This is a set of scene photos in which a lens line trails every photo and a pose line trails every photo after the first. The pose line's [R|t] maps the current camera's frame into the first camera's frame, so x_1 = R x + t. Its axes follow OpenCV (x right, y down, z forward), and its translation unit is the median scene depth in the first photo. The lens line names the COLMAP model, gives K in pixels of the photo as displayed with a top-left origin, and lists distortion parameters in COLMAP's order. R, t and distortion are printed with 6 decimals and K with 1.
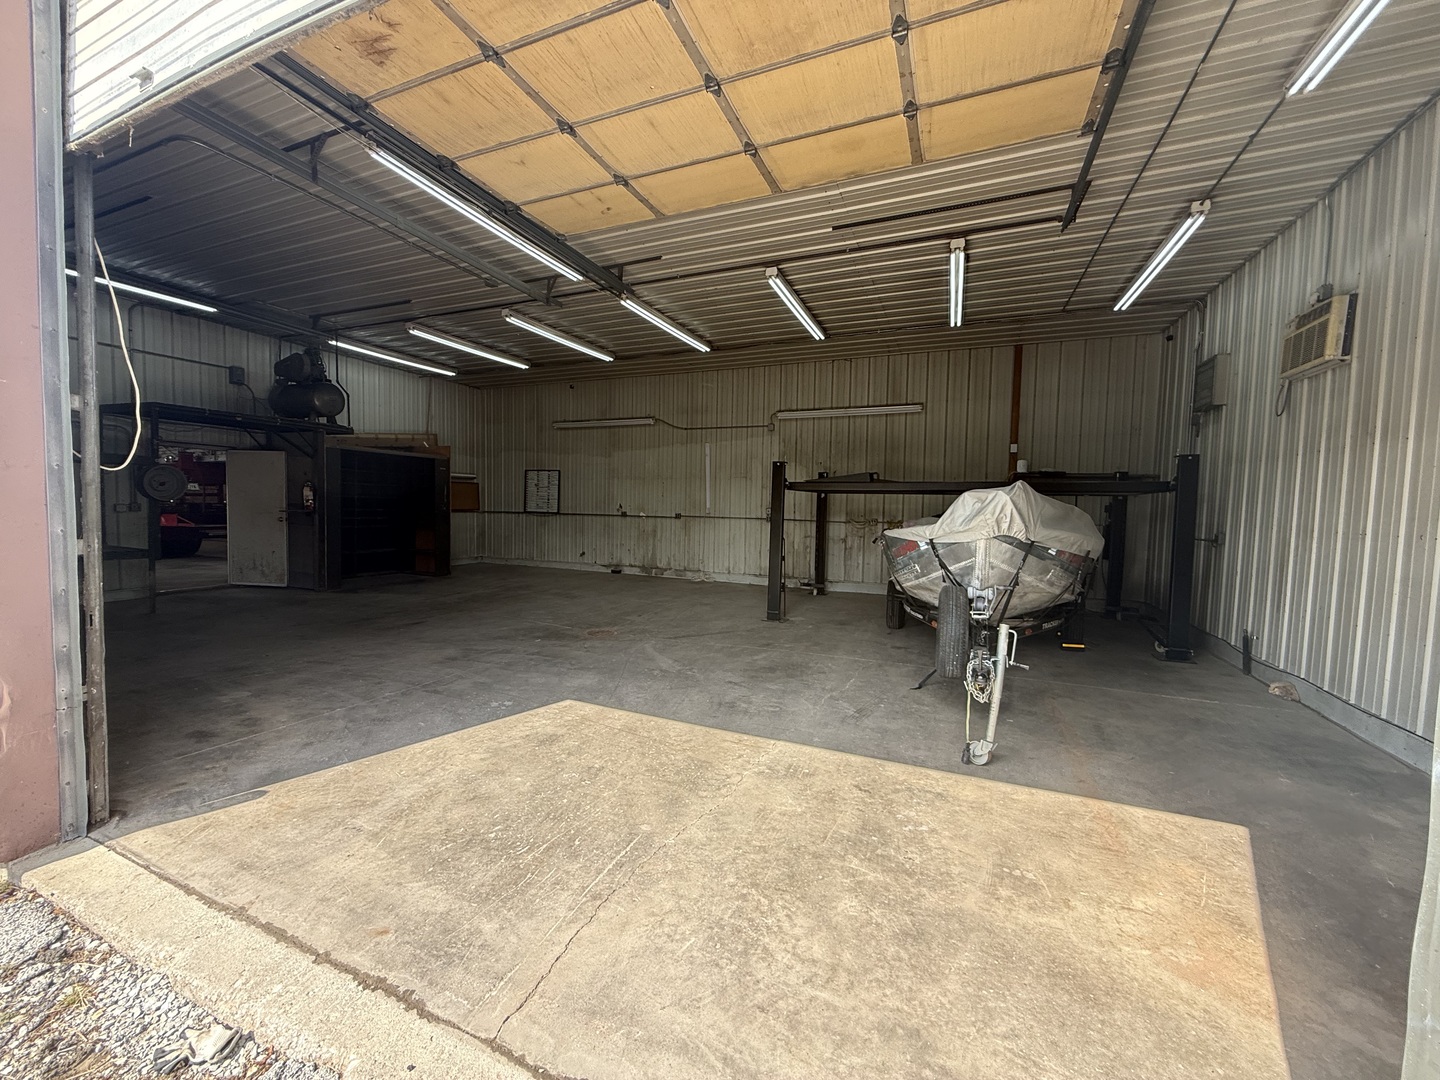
lens RADIAL K [[573.1, 0, 716.3], [0, 573.1, 537.0], [0, 0, 1]] dist [-0.002042, 0.000495]
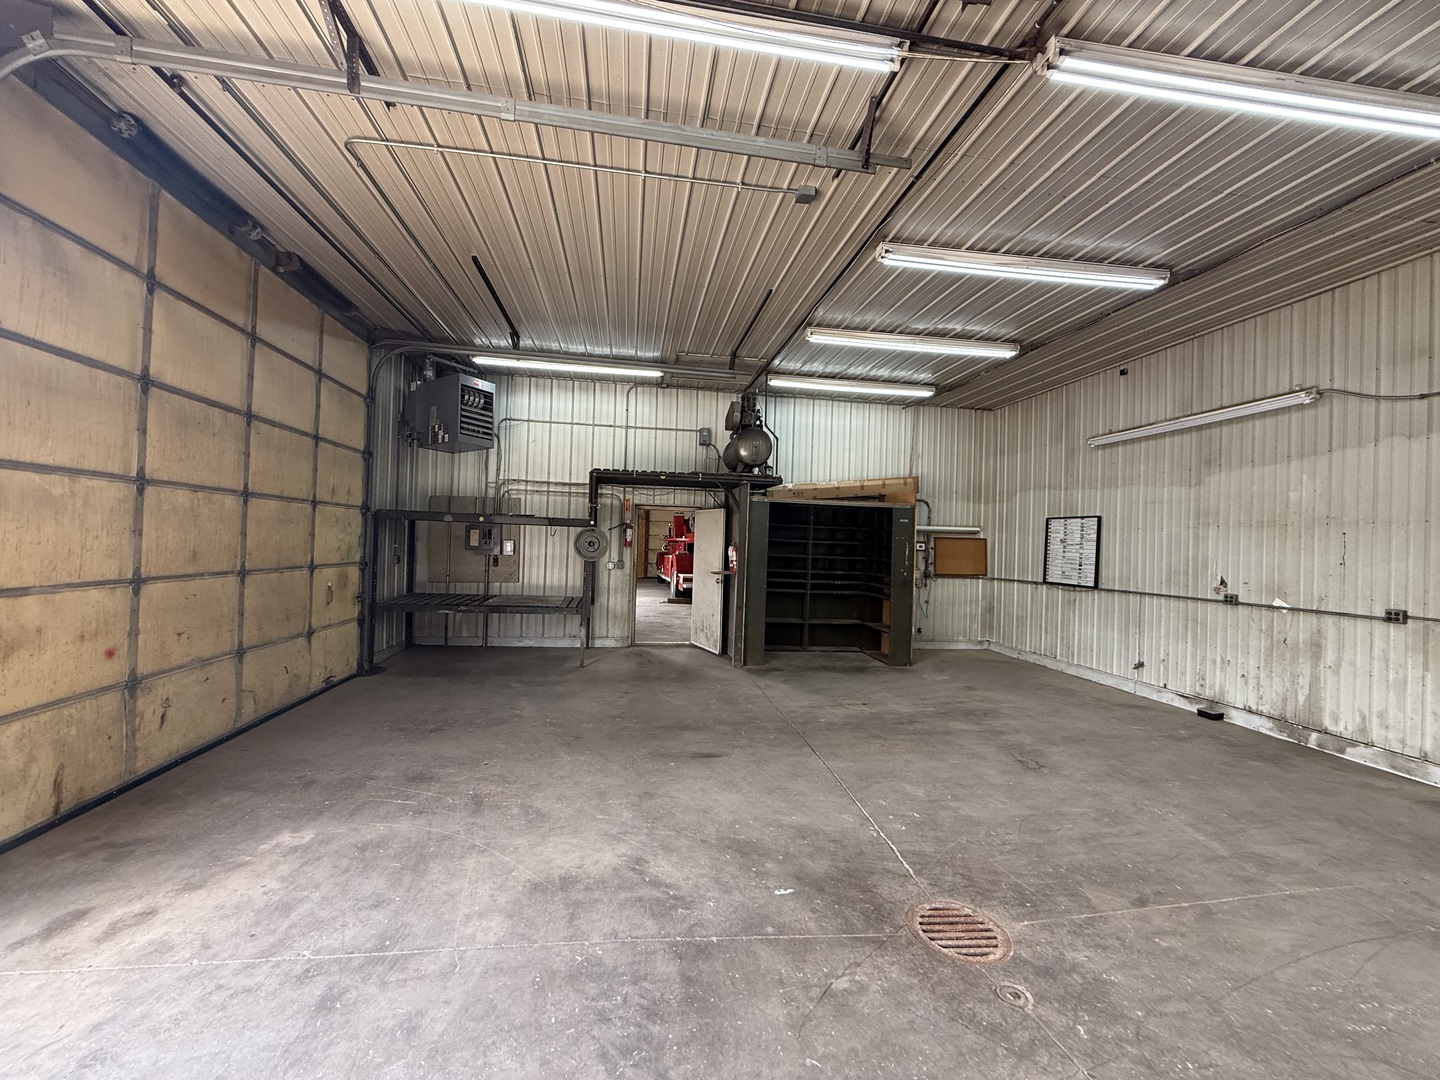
lens RADIAL K [[573.1, 0, 712.7], [0, 573.1, 538.4], [0, 0, 1]] dist [-0.002042, 0.000495]
pose [[0.520939, -0.012164, -0.853507, 0.025227], [-0.065779, 0.996353, -0.054348, -0.036760], [0.851056, 0.084455, 0.518239, 0.377196]]
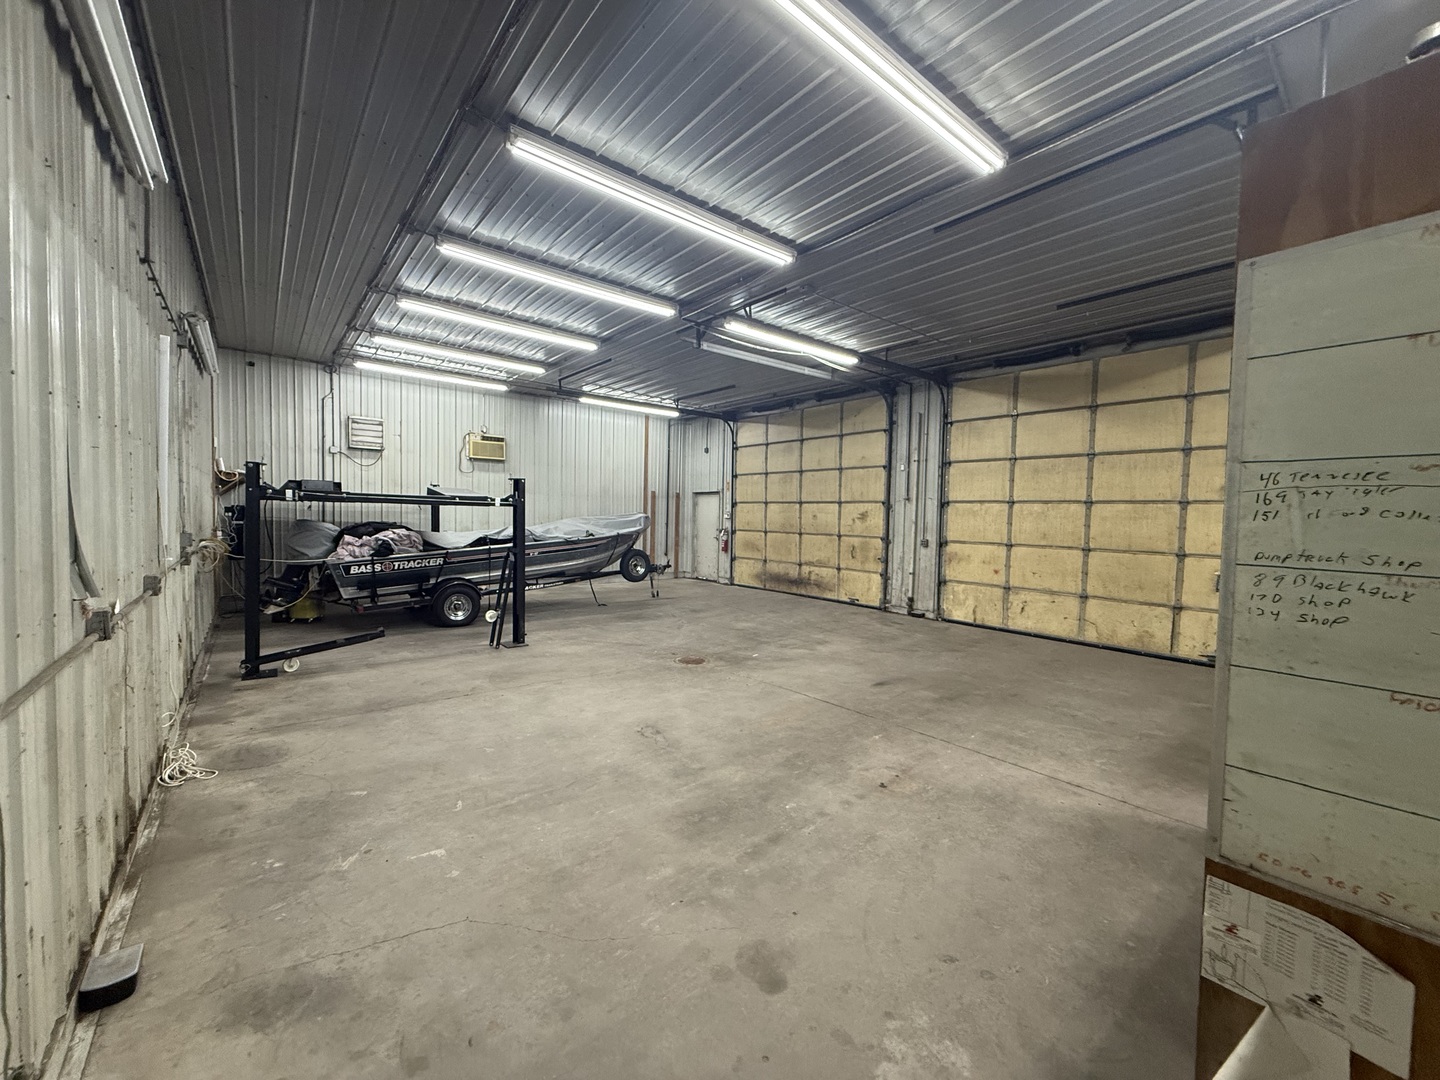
lens RADIAL K [[573.1, 0, 718.7], [0, 573.1, 537.5], [0, 0, 1]] dist [-0.002042, 0.000495]
pose [[-0.883899, -0.064298, 0.463237, -0.589832], [-0.017806, 0.994413, 0.104050, -0.109260], [-0.467339, 0.083721, -0.880105, 1.380088]]
